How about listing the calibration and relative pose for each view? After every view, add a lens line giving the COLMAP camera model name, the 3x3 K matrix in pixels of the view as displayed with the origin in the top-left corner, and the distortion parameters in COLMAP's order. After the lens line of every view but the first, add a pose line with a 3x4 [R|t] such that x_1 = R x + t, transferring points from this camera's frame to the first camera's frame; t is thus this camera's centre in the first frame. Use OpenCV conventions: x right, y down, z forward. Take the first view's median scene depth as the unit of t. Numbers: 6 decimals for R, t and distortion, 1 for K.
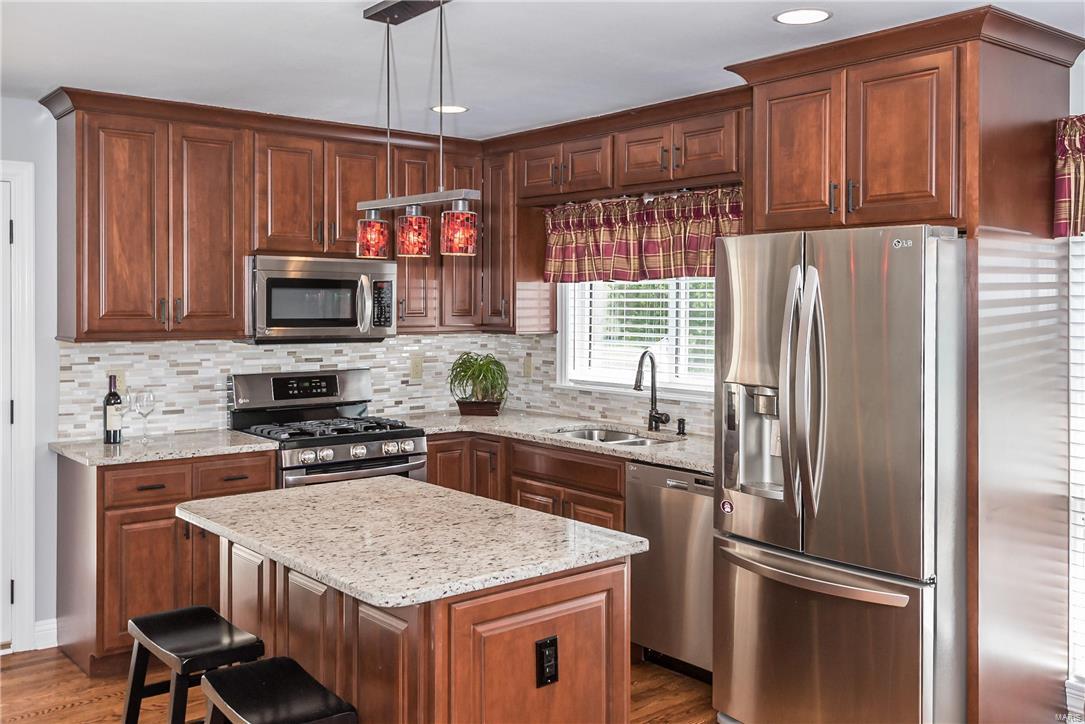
lens RADIAL K [[1026.6, 0, 542.5], [0, 1026.6, 362.0], [0, 0, 1]] dist [-0.013789, 0.011299]
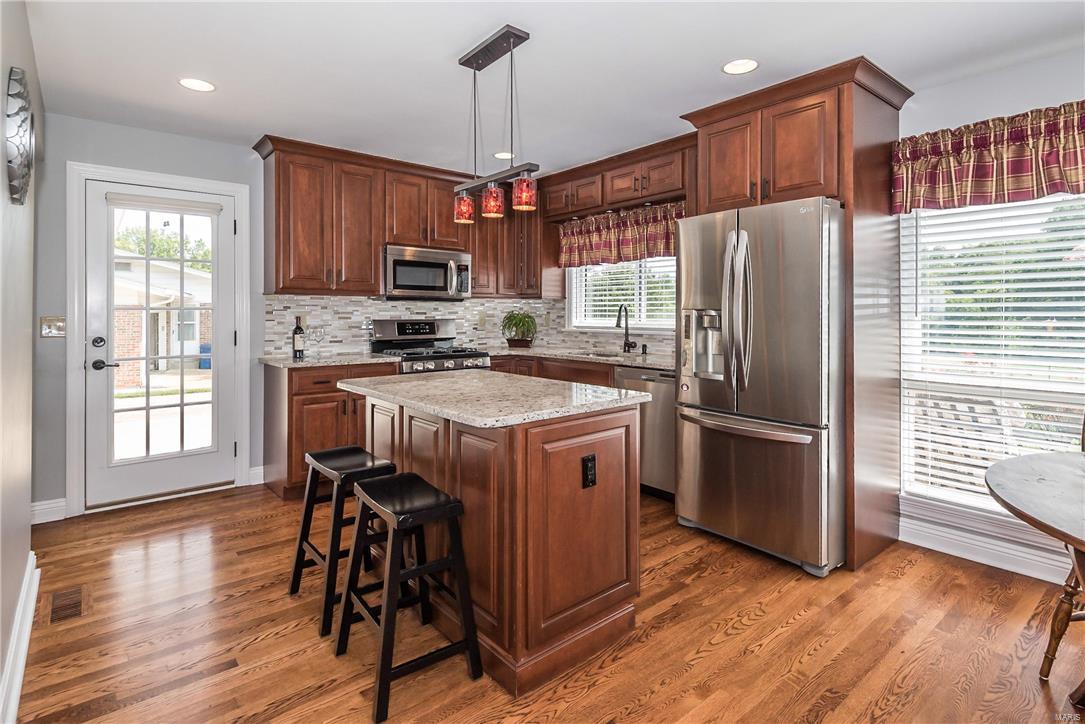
lens RADIAL K [[556.8, 0, 547.9], [0, 556.8, 345.1], [0, 0, 1]] dist [0.001558, -0.000242]
pose [[0.999865, -0.001577, 0.016376, -0.037795], [0.001611, 0.999997, -0.002076, 0.061888], [-0.016372, 0.002102, 0.999864, 0.109387]]
